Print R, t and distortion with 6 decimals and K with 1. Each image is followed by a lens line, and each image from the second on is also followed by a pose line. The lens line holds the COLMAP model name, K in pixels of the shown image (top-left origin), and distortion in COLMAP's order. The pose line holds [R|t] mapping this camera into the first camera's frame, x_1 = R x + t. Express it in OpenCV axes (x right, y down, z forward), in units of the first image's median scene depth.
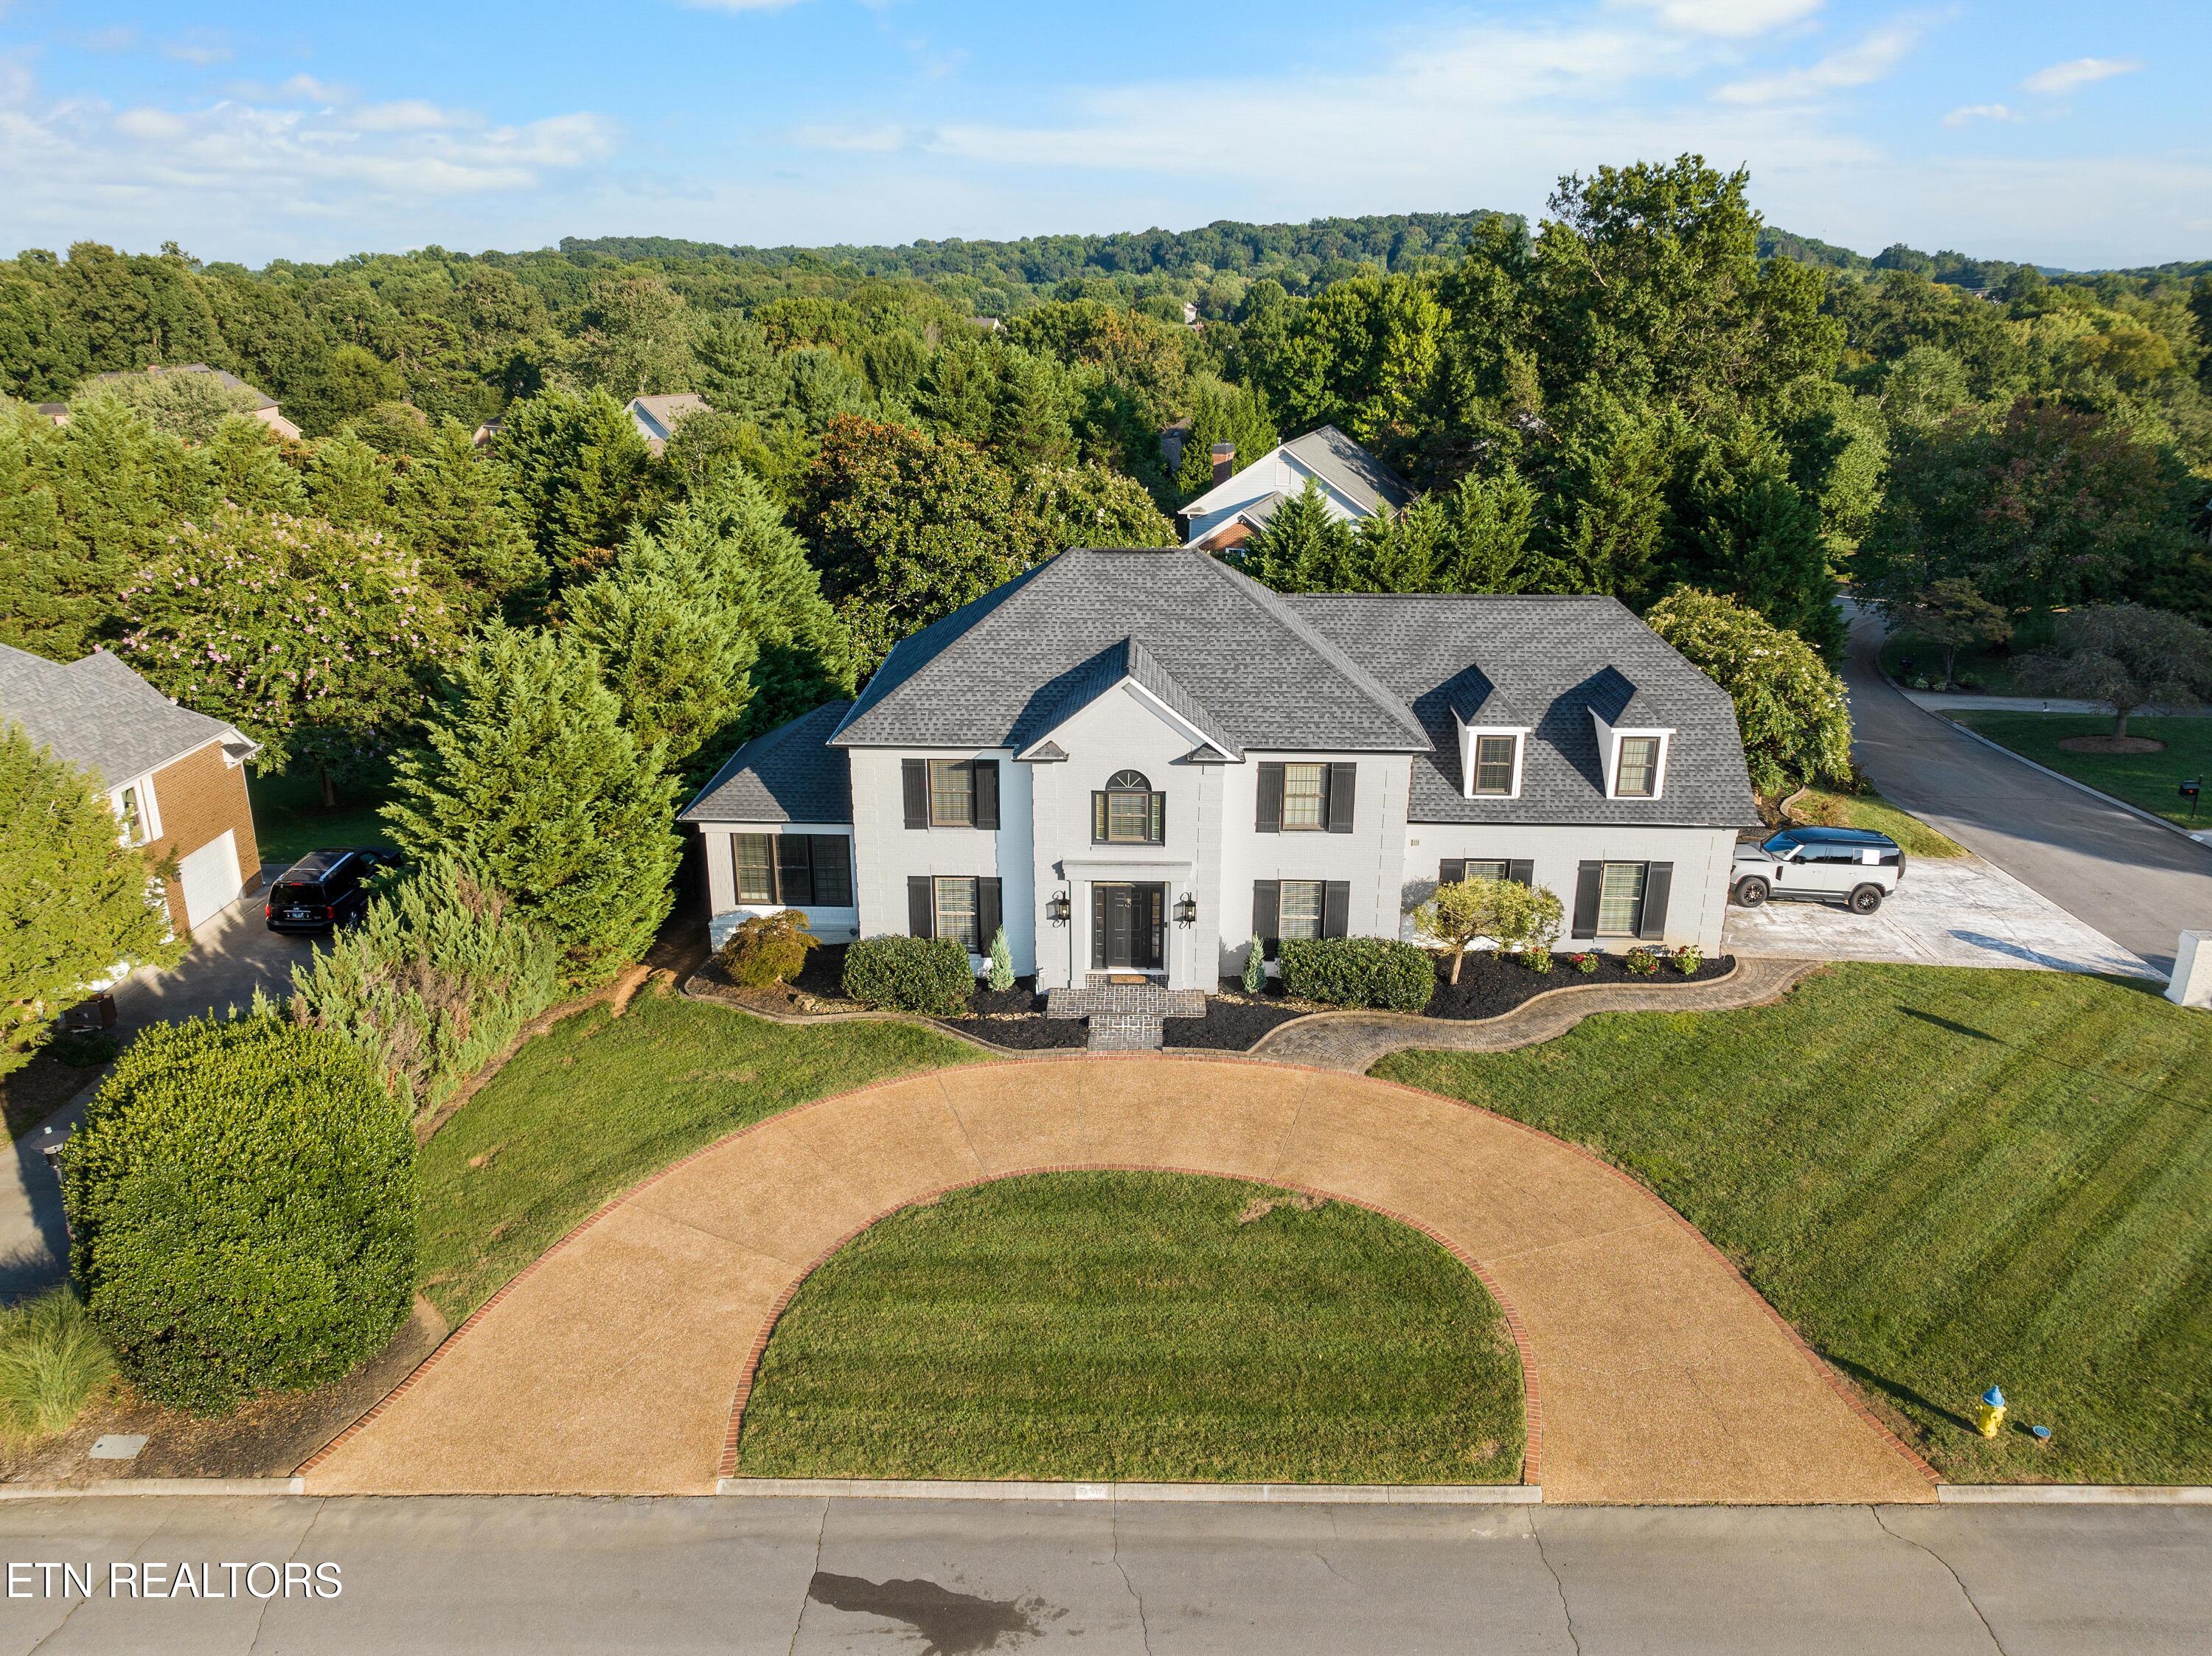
lens RADIAL K [[1556.7, 0, 1106.0], [0, 1556.7, 828.0], [0, 0, 1]] dist [-0.046770, 0.013304]
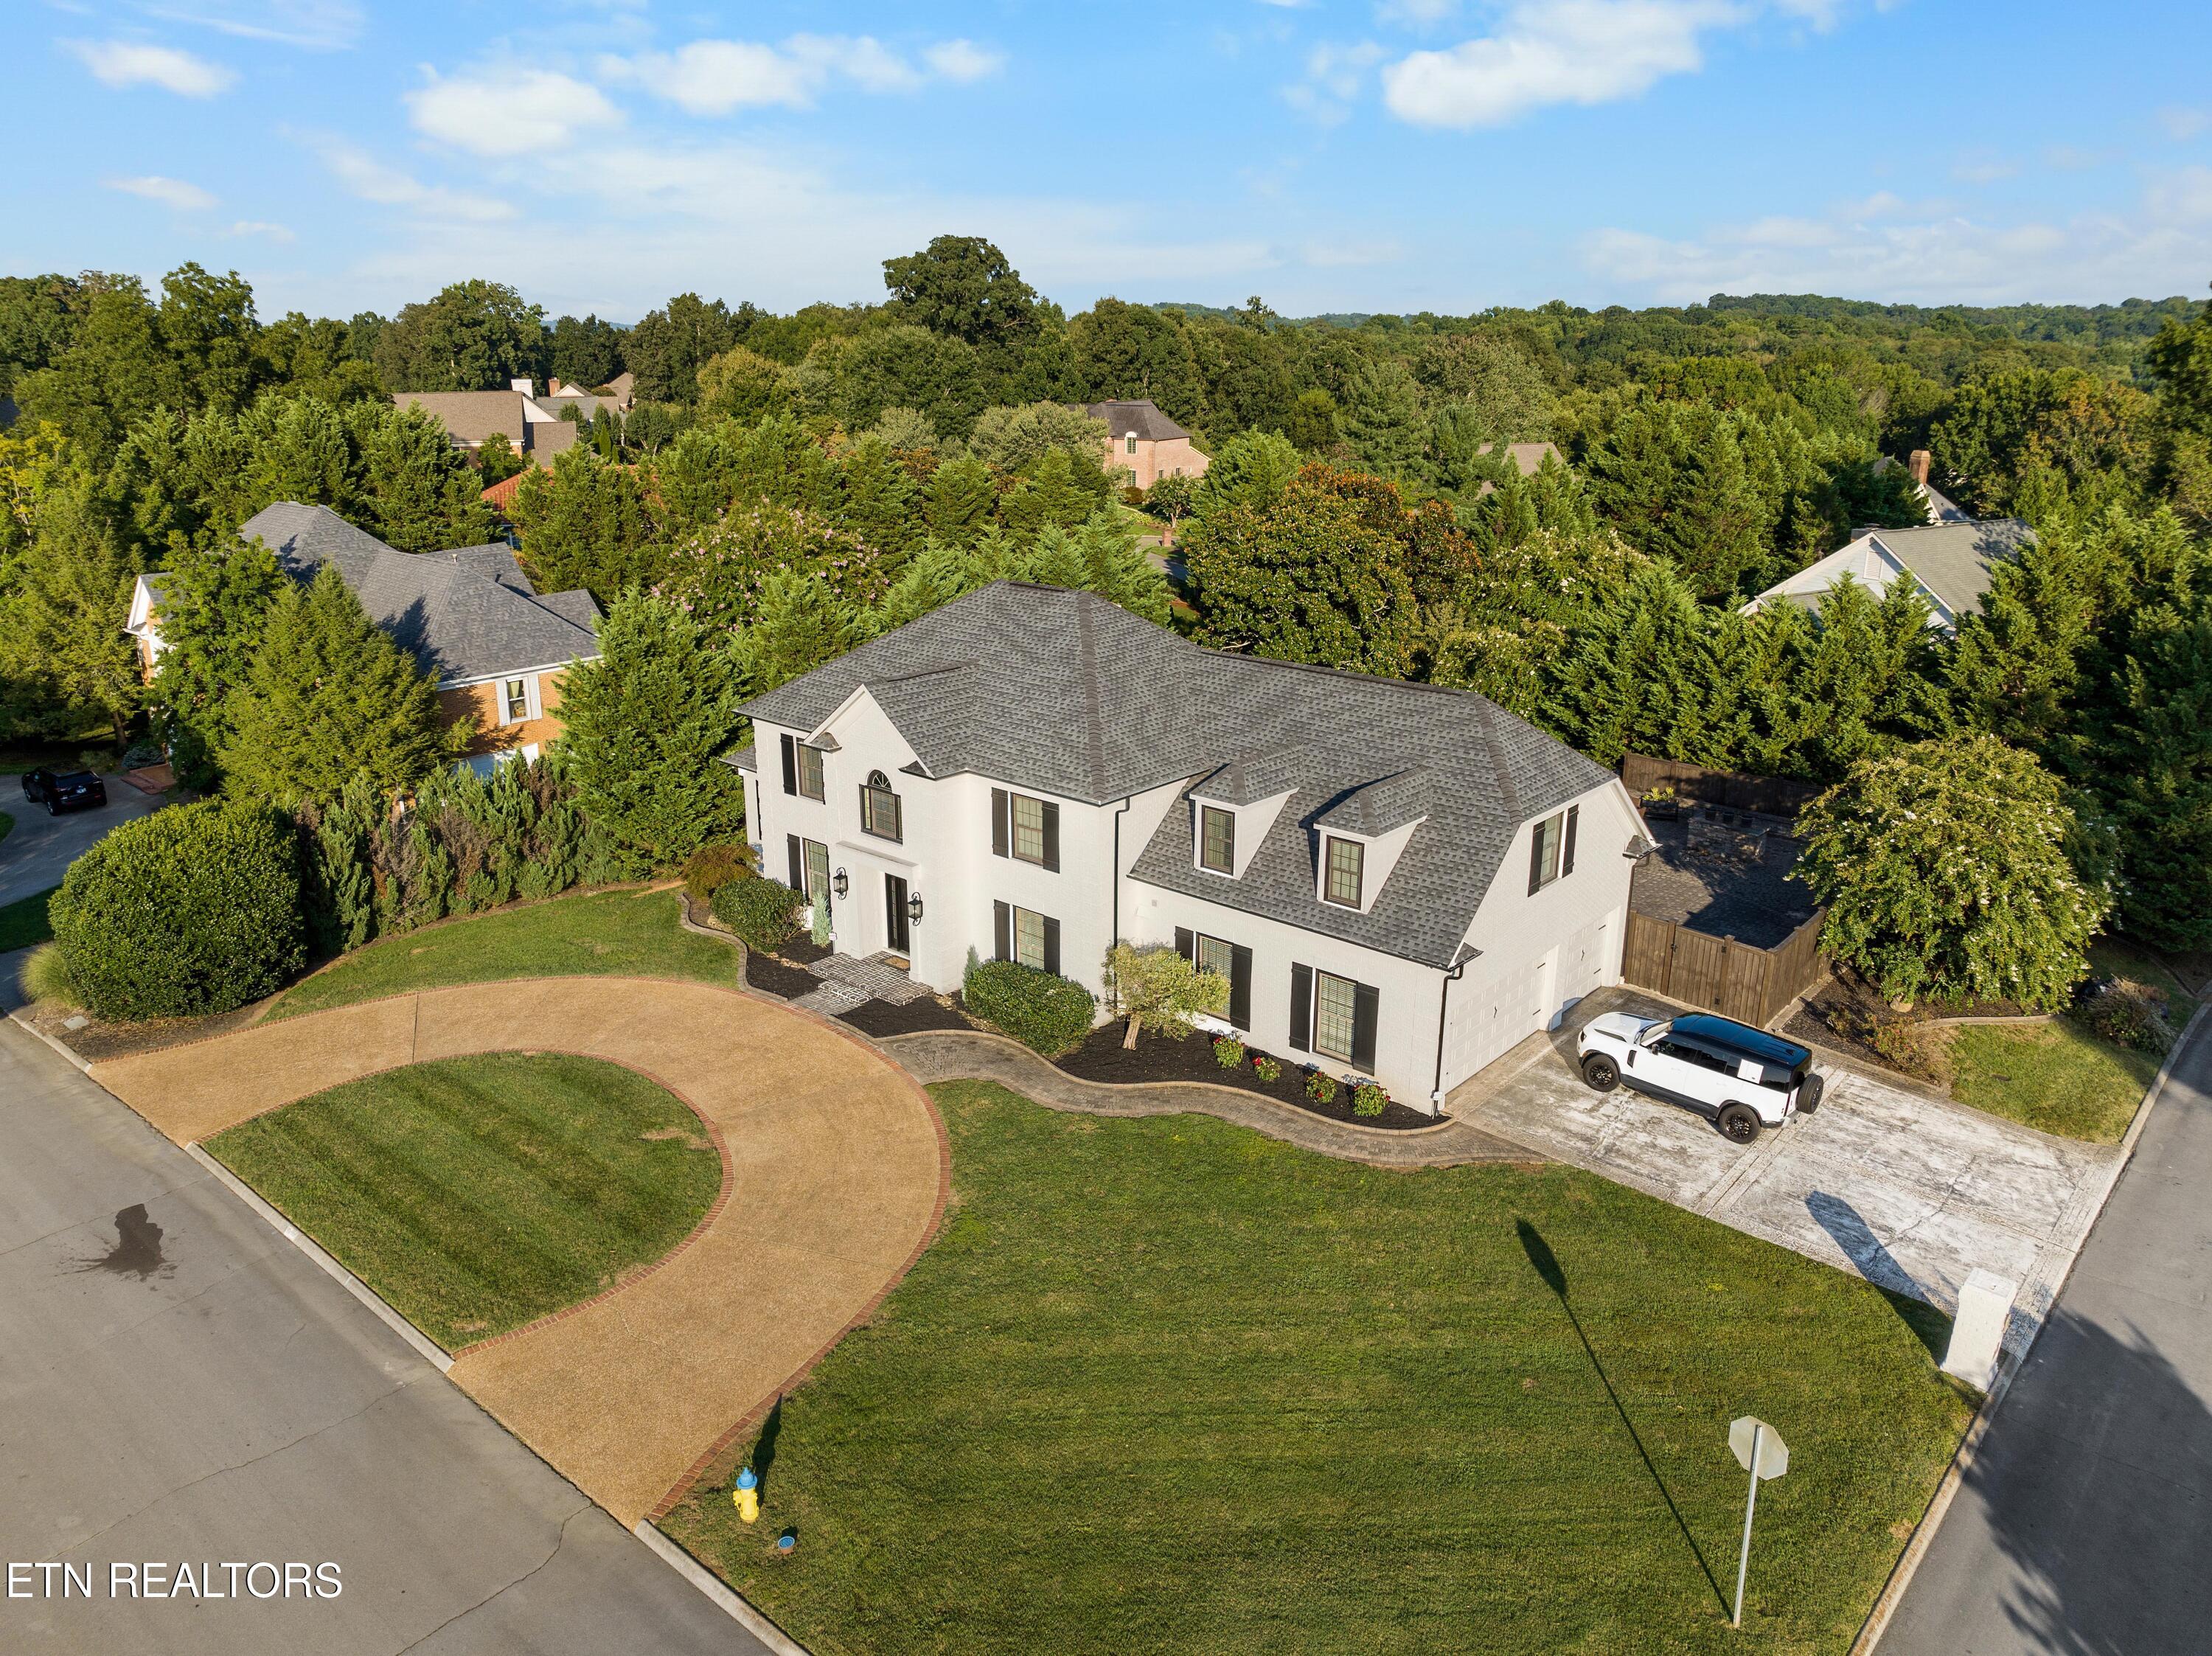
lens RADIAL K [[1556.7, 0, 1106.0], [0, 1556.7, 828.0], [0, 0, 1]] dist [-0.046770, 0.013304]
pose [[0.777378, 0.191404, -0.599206, 0.787665], [-0.211057, 0.976728, 0.038180, -0.071263], [0.592569, 0.096787, 0.799684, 0.197382]]
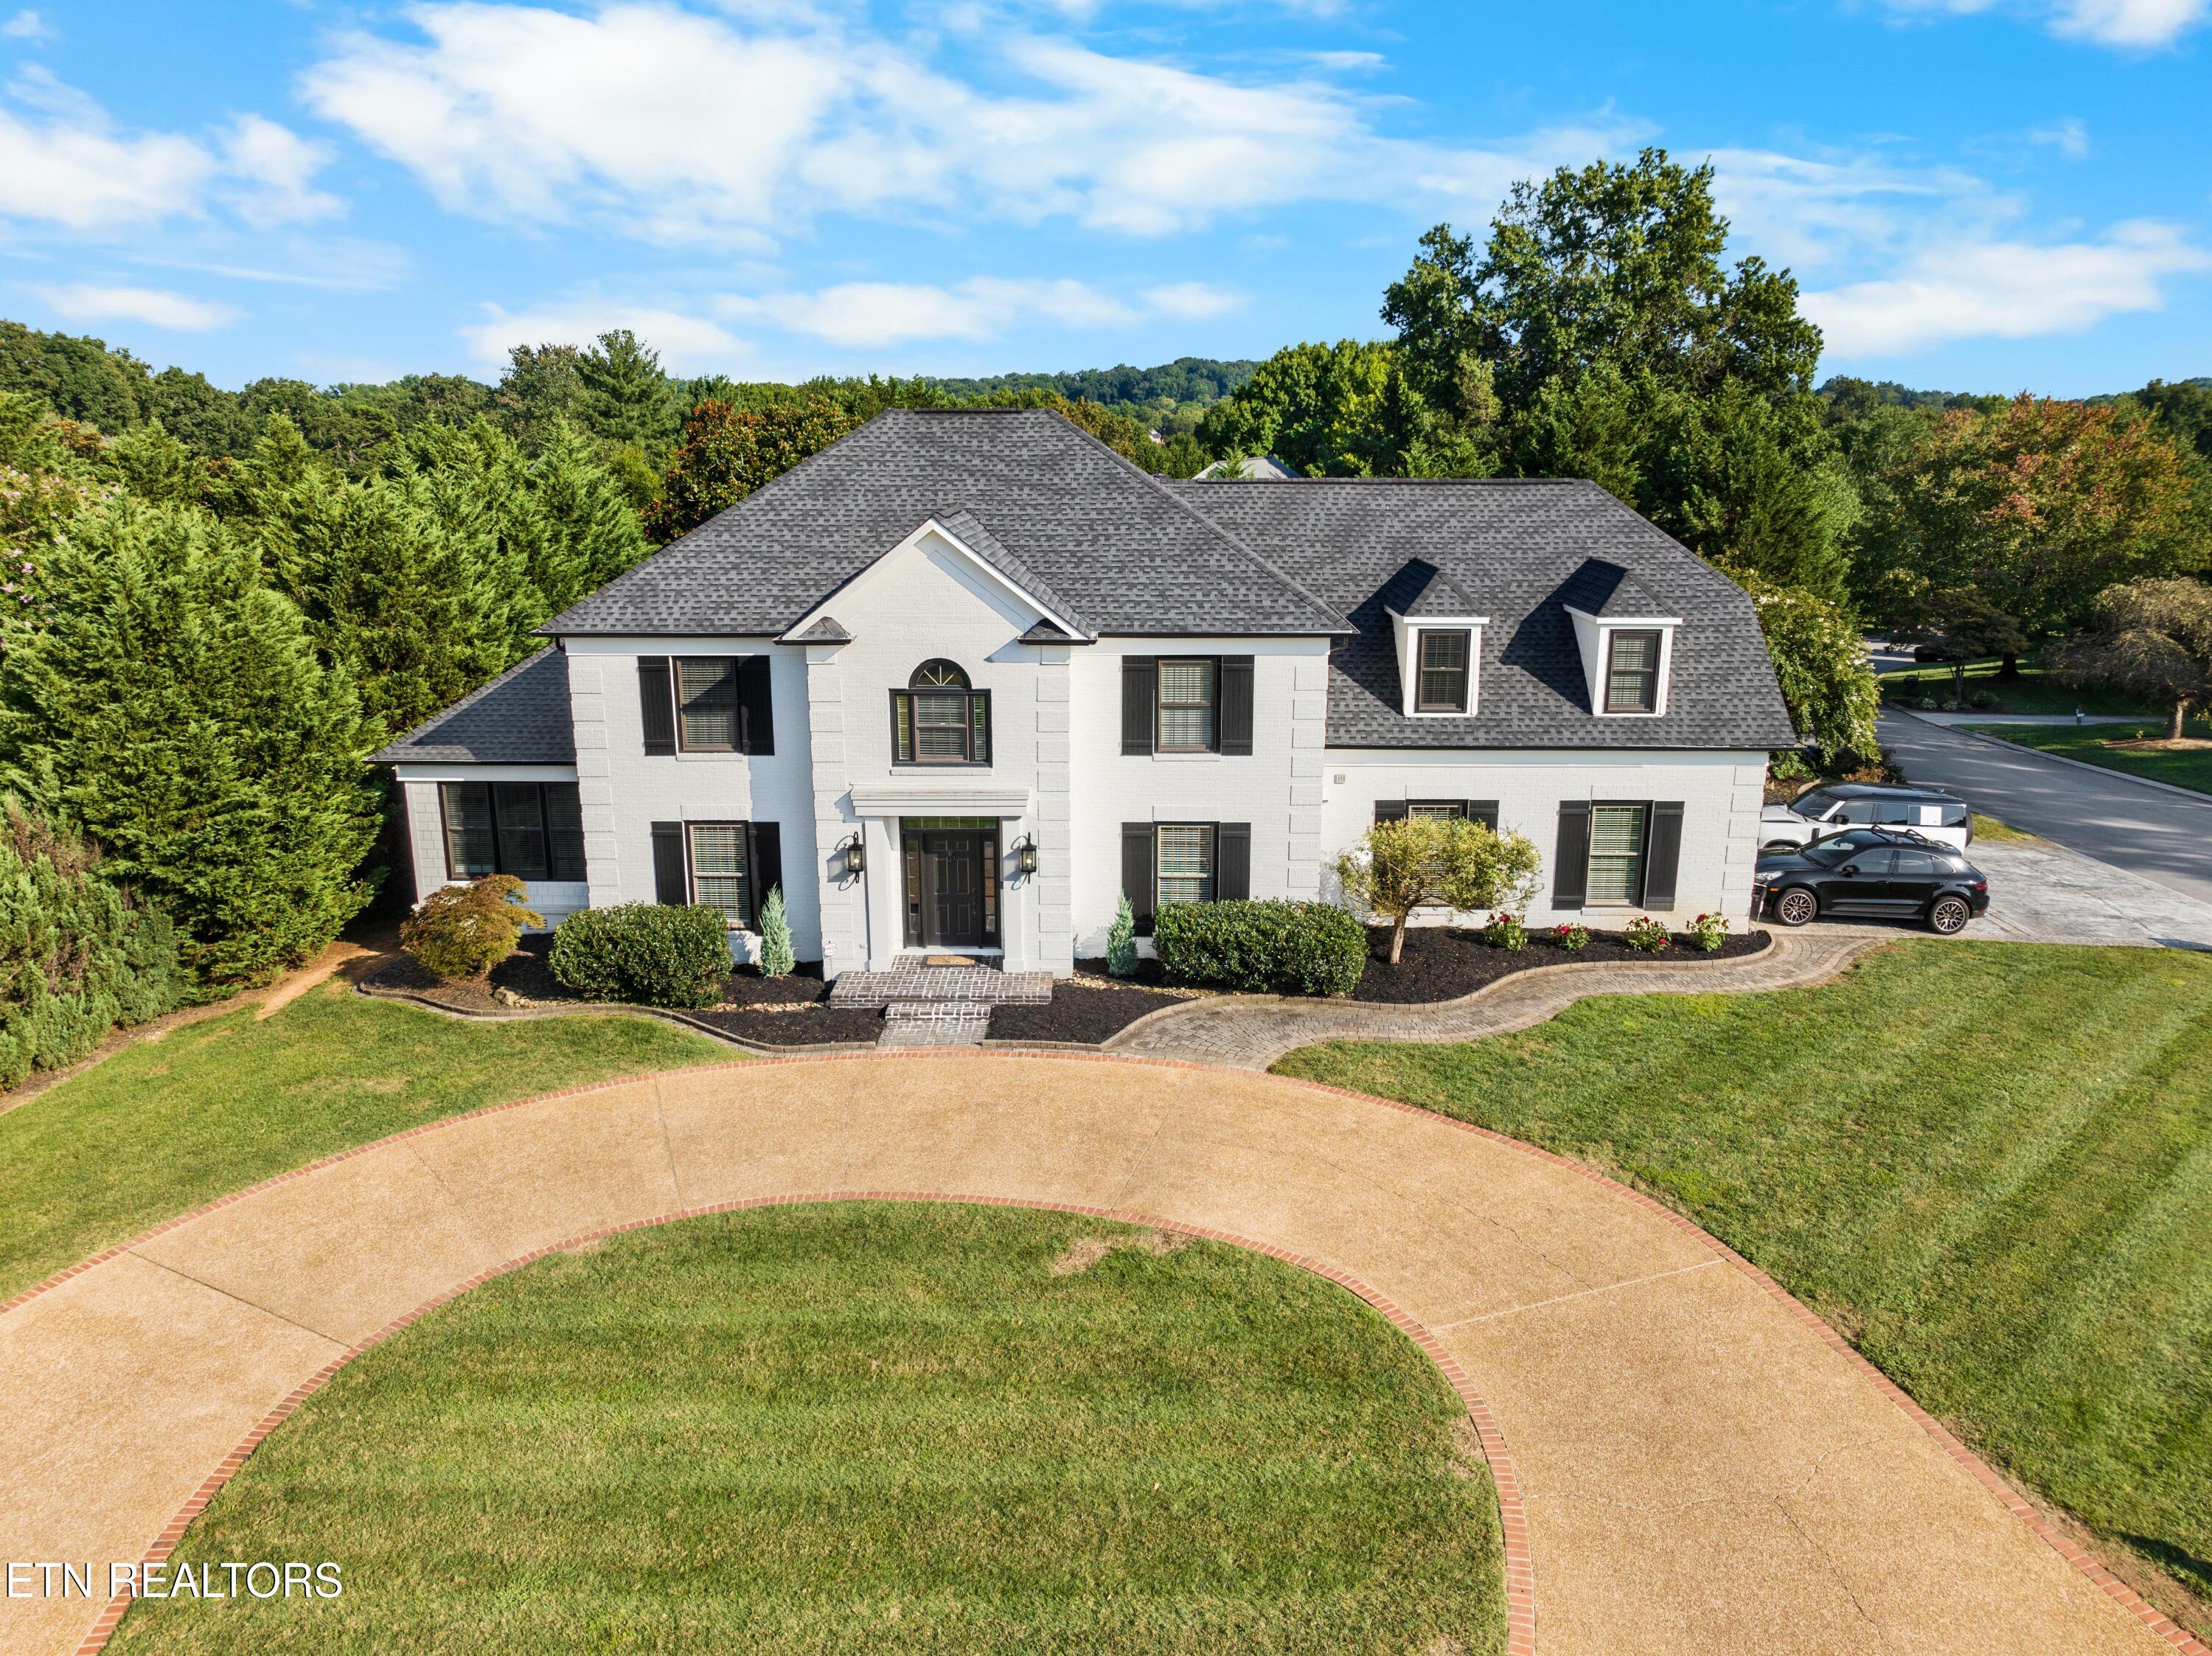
lens RADIAL K [[1556.7, 0, 1106.0], [0, 1556.7, 828.0], [0, 0, 1]] dist [-0.046770, 0.013304]
pose [[0.999787, -0.005716, 0.019814, 0.074548], [0.007207, 0.997080, -0.076029, 0.093033], [-0.019321, 0.076156, 0.996909, 0.270059]]
